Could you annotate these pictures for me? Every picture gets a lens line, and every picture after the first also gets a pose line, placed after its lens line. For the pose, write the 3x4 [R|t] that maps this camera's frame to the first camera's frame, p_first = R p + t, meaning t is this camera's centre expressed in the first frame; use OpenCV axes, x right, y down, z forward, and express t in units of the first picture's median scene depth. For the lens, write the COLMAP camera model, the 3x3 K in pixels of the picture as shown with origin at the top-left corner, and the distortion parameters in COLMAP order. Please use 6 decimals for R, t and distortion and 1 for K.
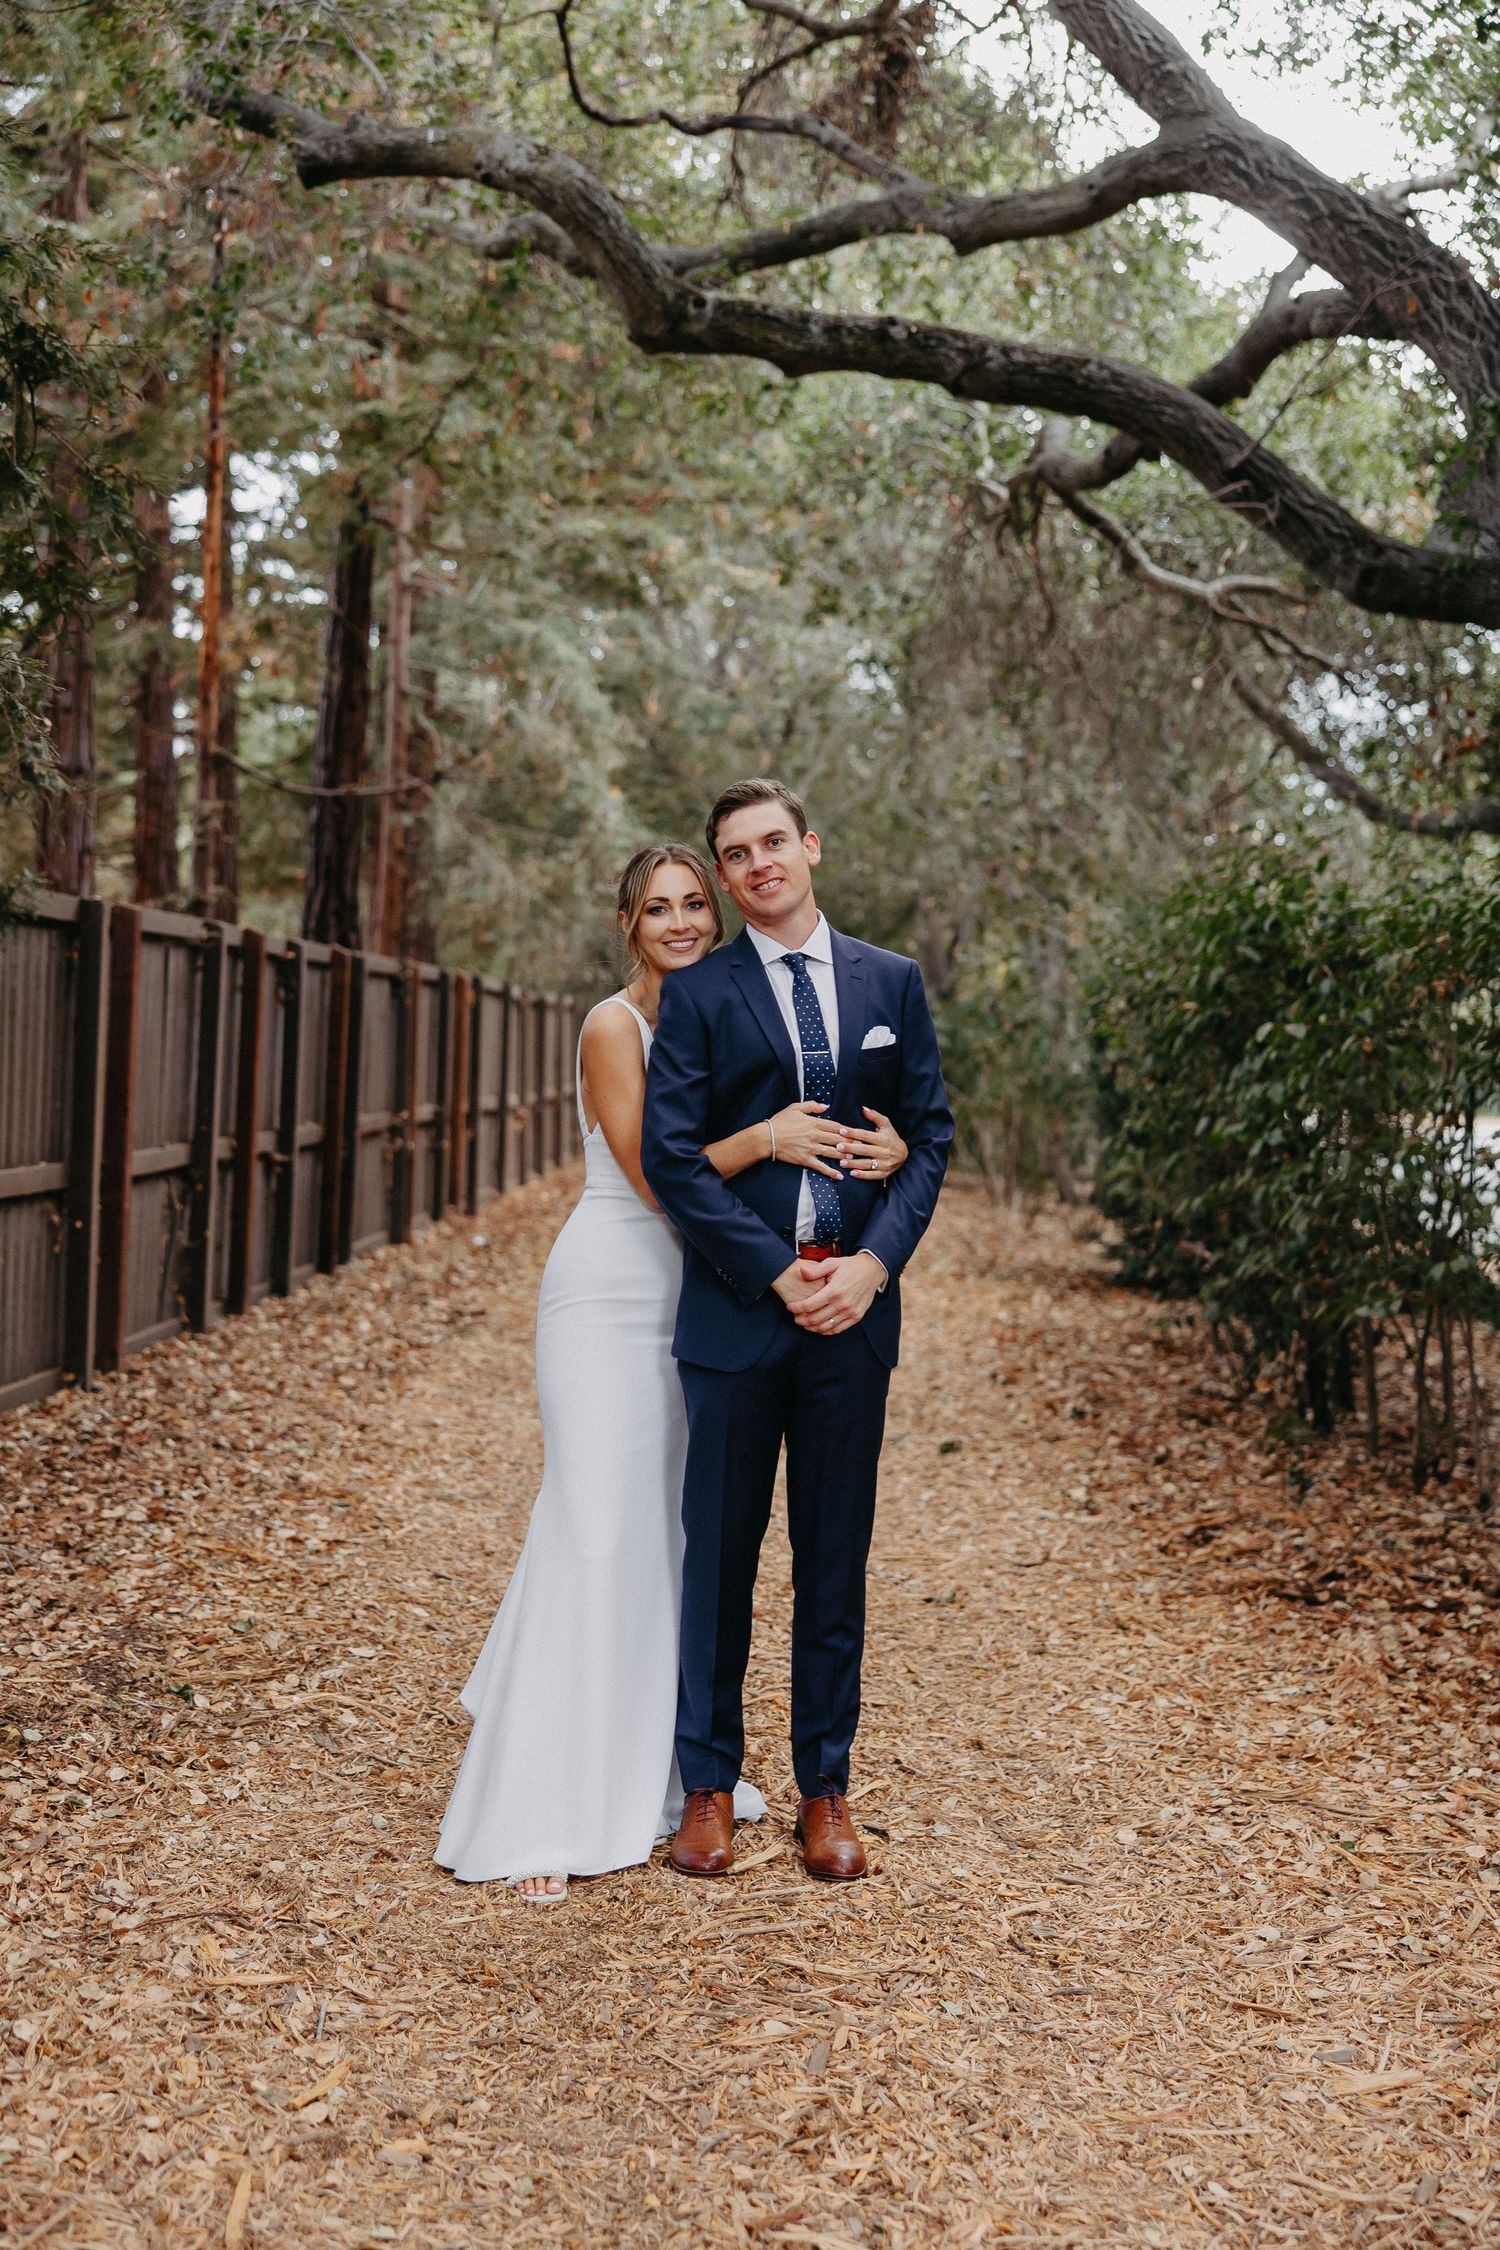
lens RADIAL K [[2804.7, 0, 750.0], [0, 2804.7, 1125.0], [0, 0, 1]] dist [0.005883, 0.020562]
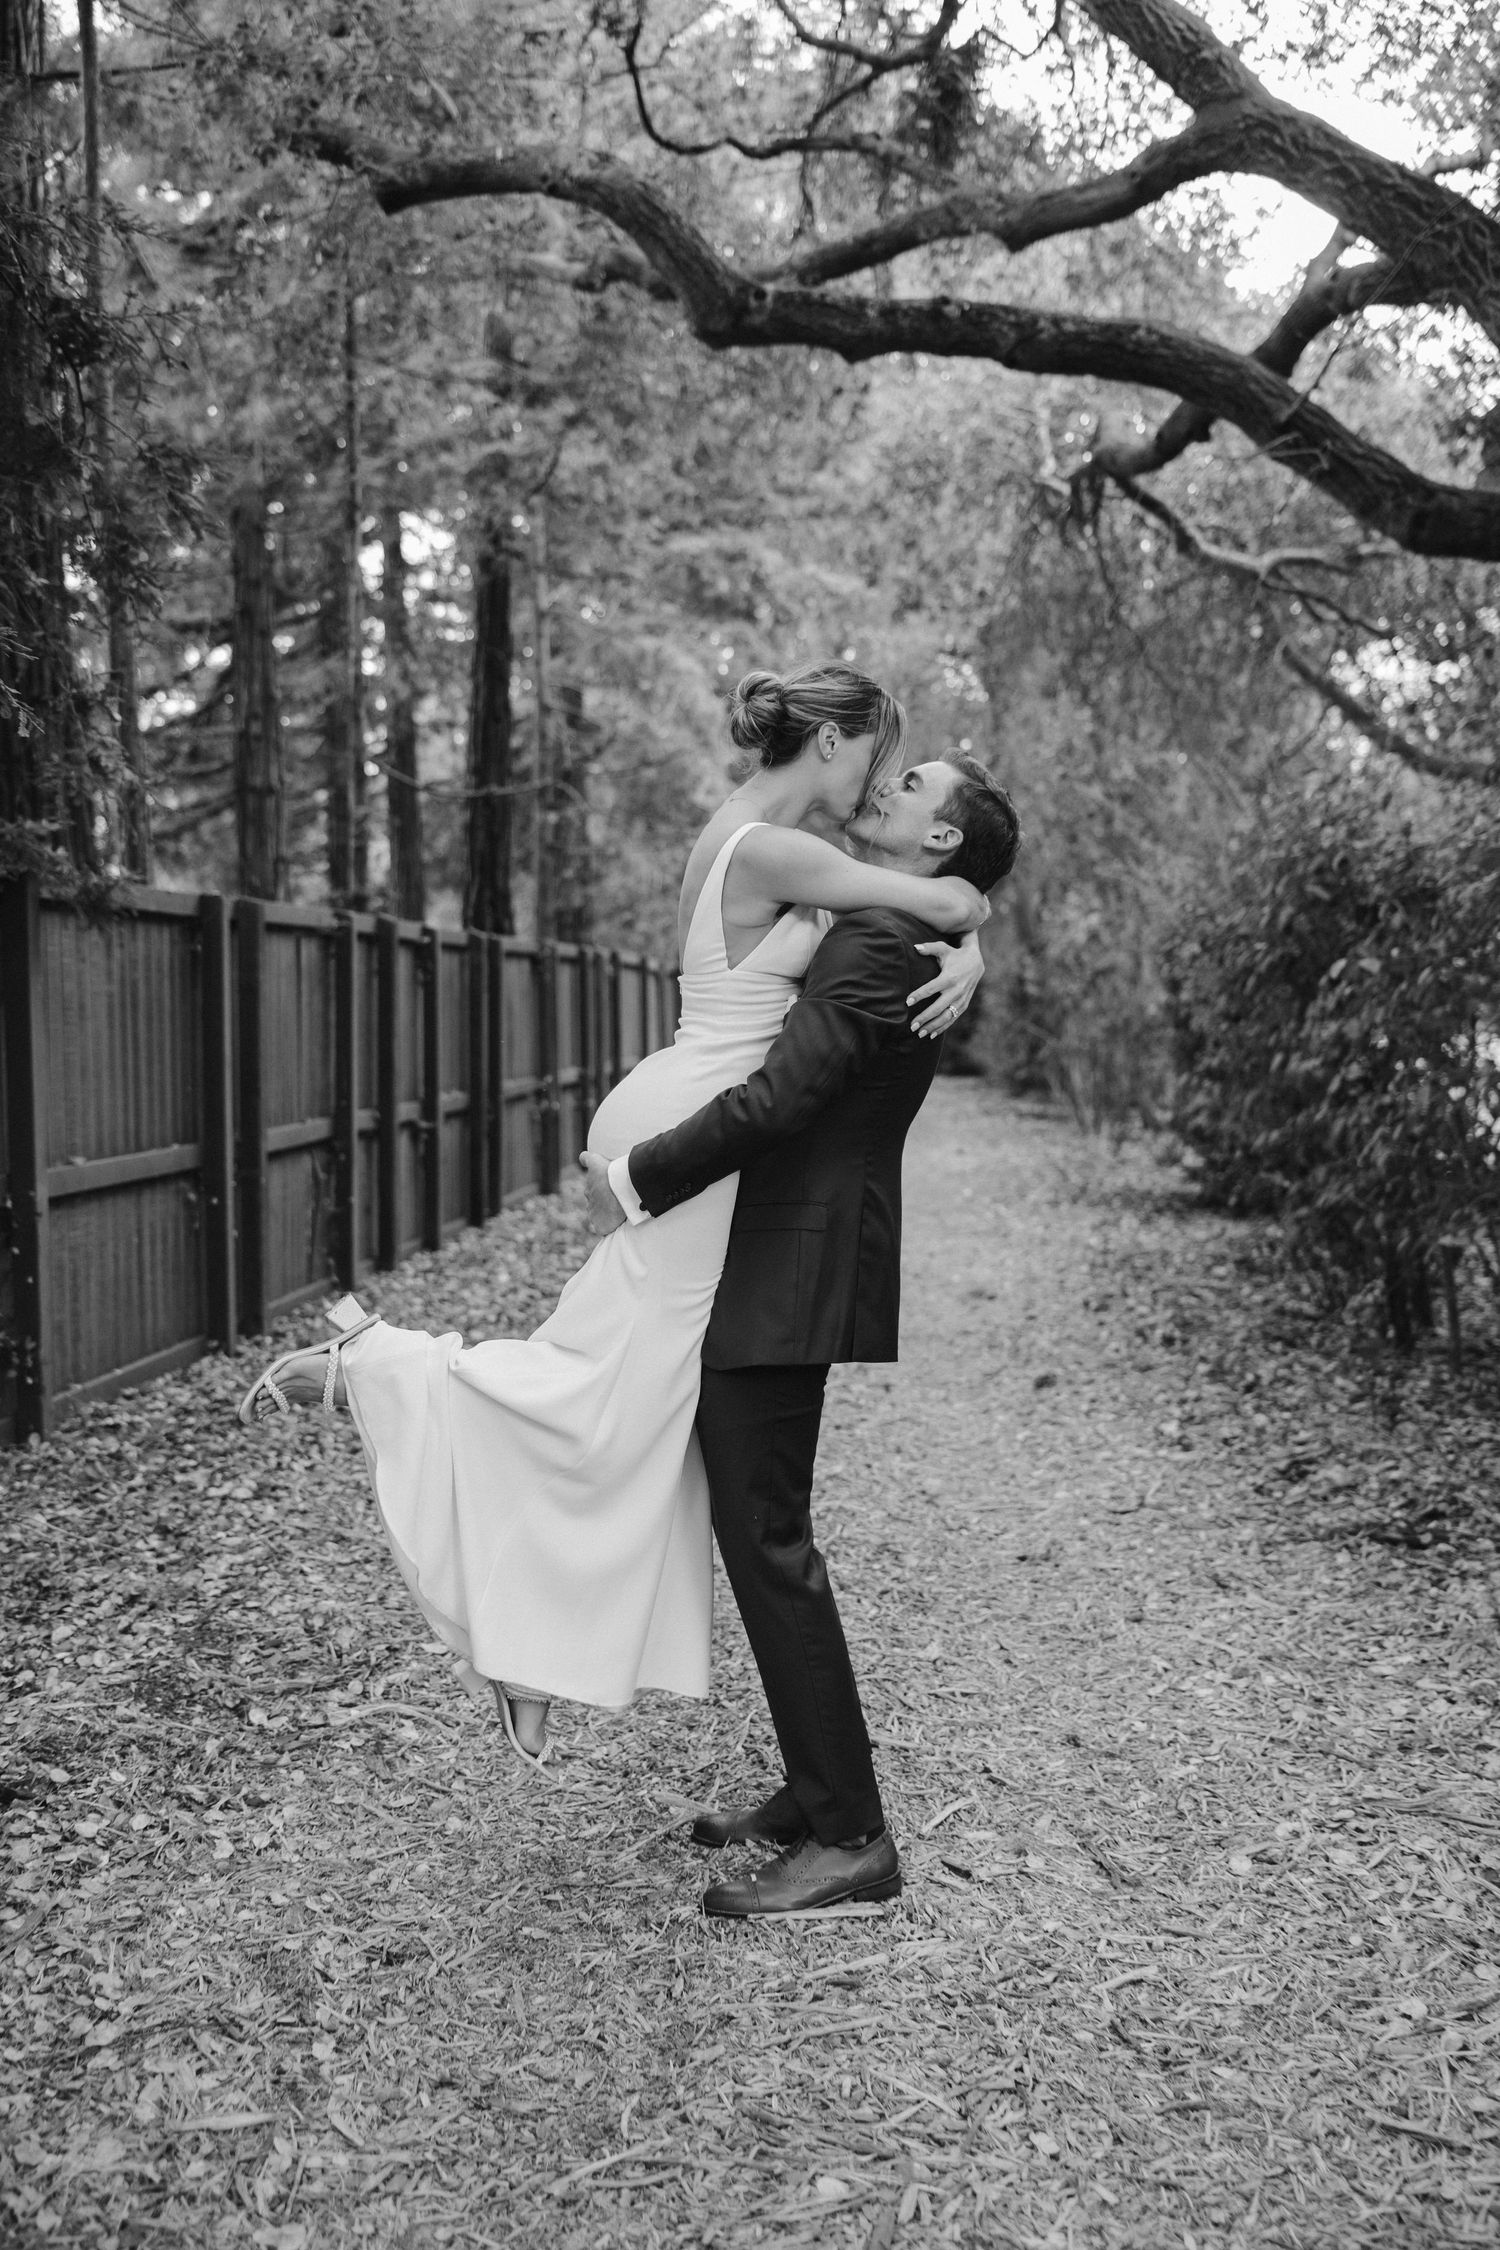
lens RADIAL K [[2289.3, 0, 750.0], [0, 2289.3, 1125.0], [0, 0, 1]] dist [-0.000864, 0.004583]
pose [[0.997249, -0.042205, -0.060943, 0.019097], [0.043691, 0.998774, 0.023263, -0.004995], [0.059886, -0.025861, 0.997870, 0.157152]]
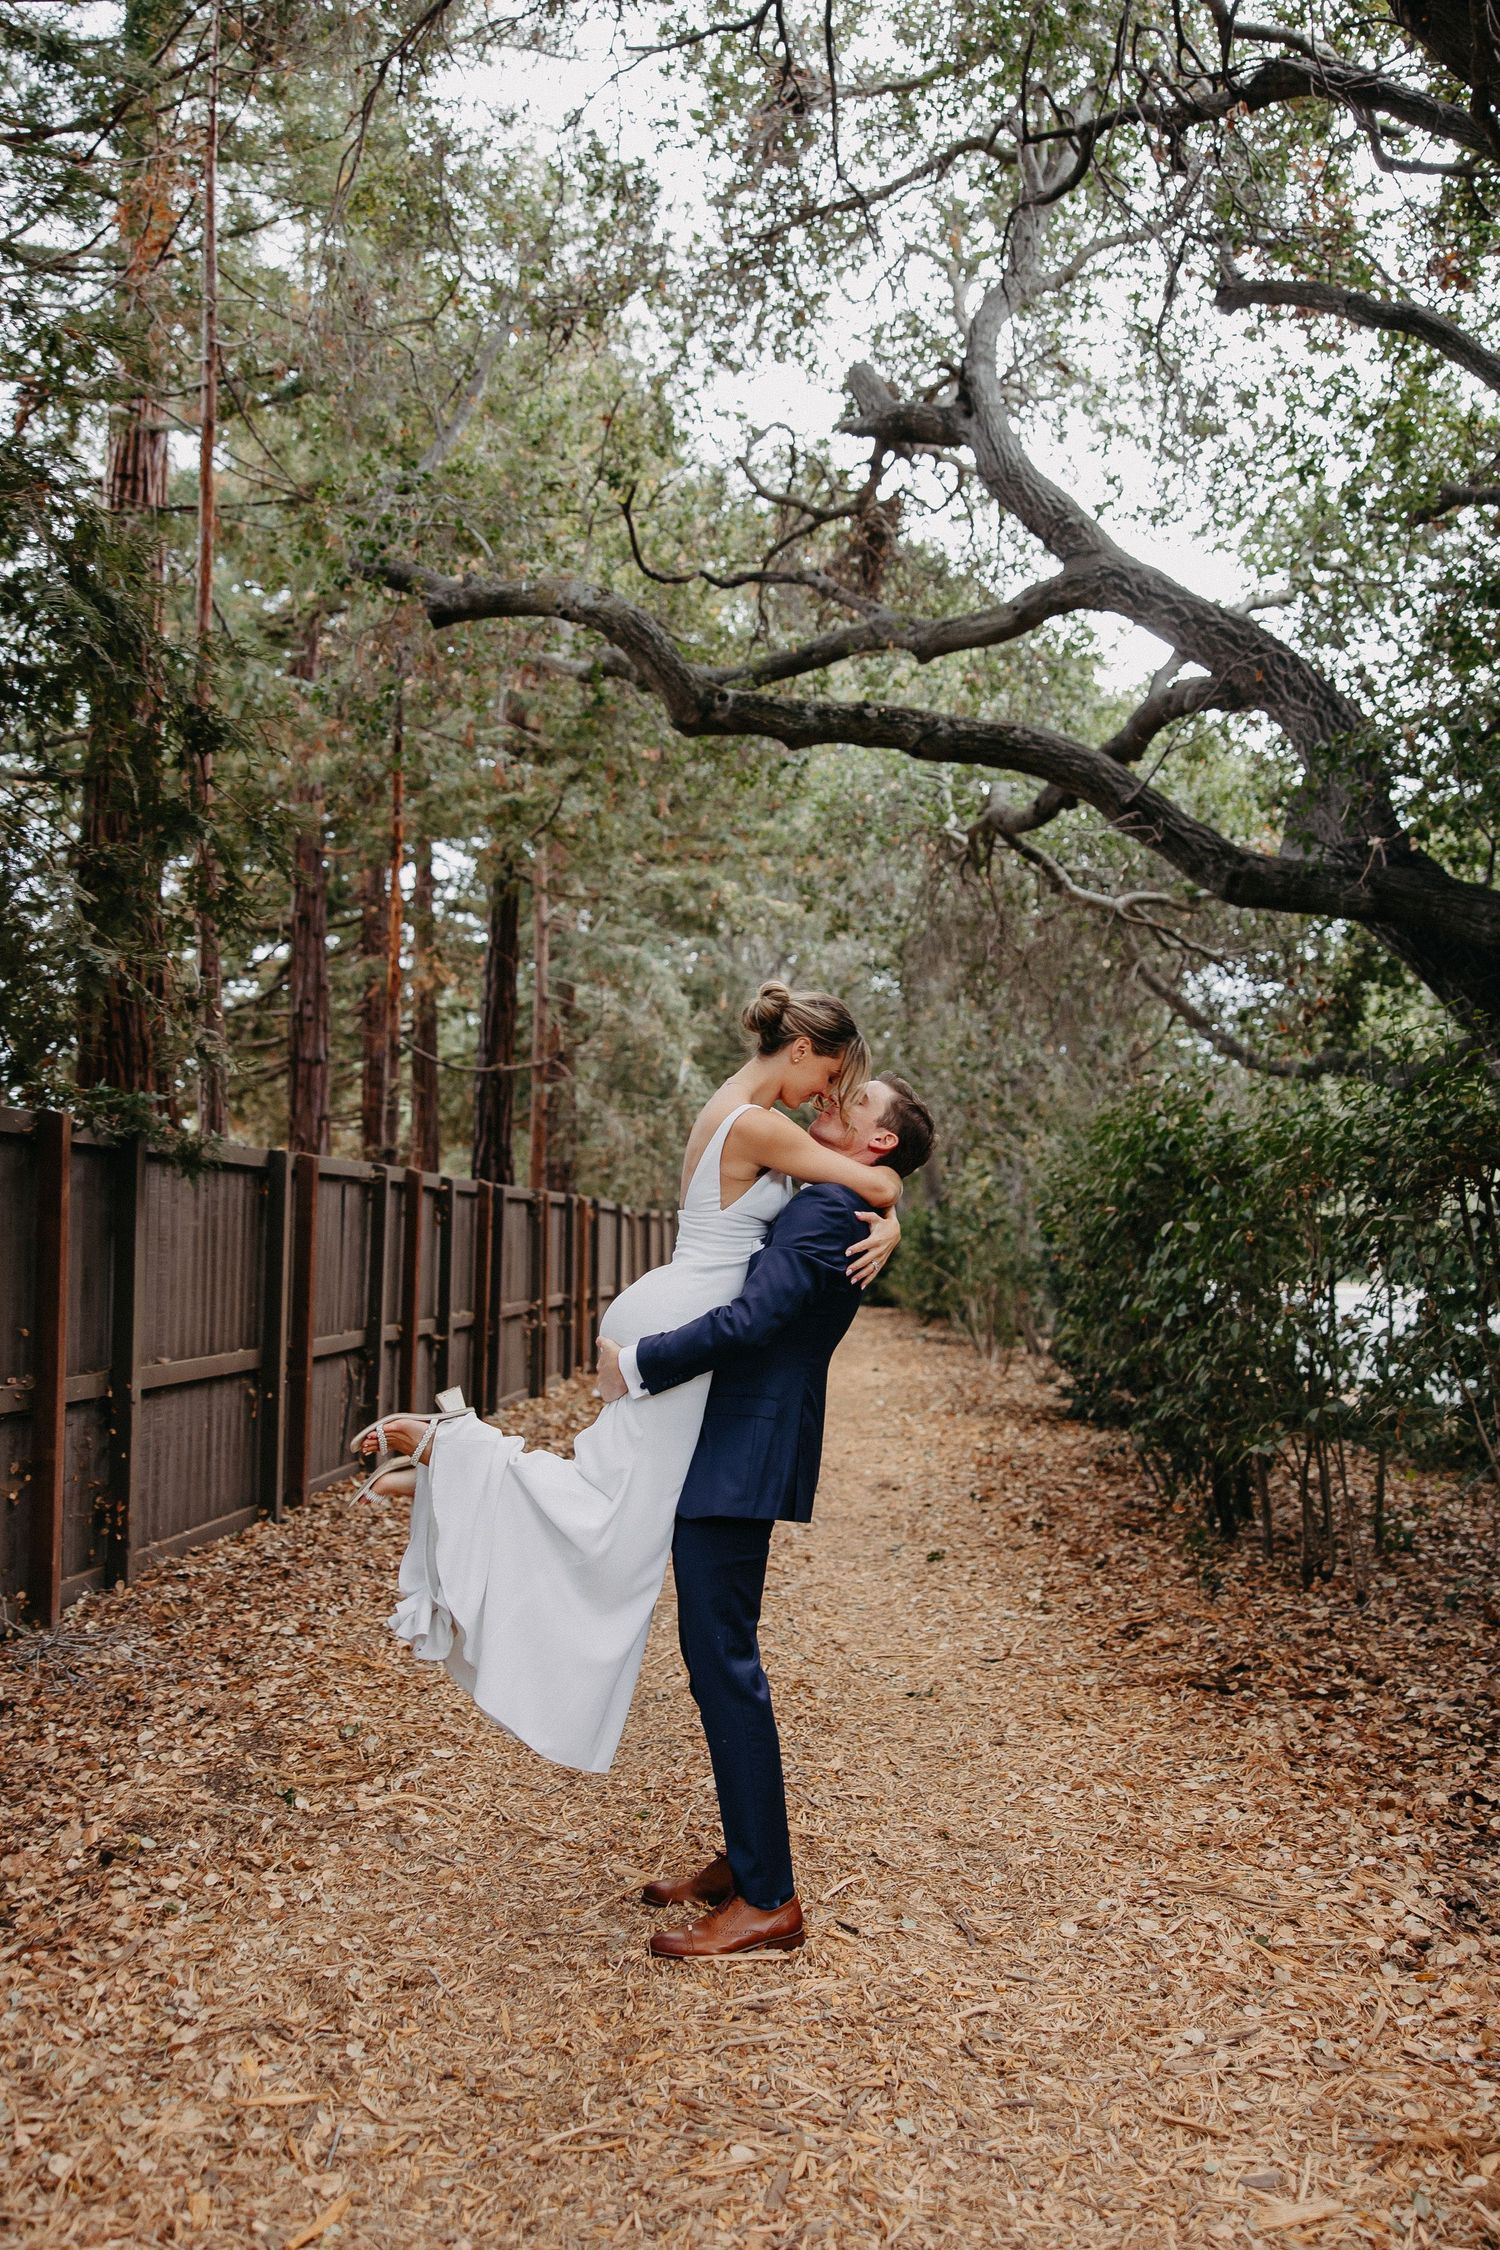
lens RADIAL K [[1931.2, 0, 711.5], [0, 1931.2, 1142.1], [0, 0, 1]] dist [0.014306, -0.001492]
pose [[0.998124, -0.027370, -0.054763, 0.023861], [0.022900, 0.996479, -0.080651, -0.005714], [0.056777, 0.079246, 0.995237, 0.101830]]
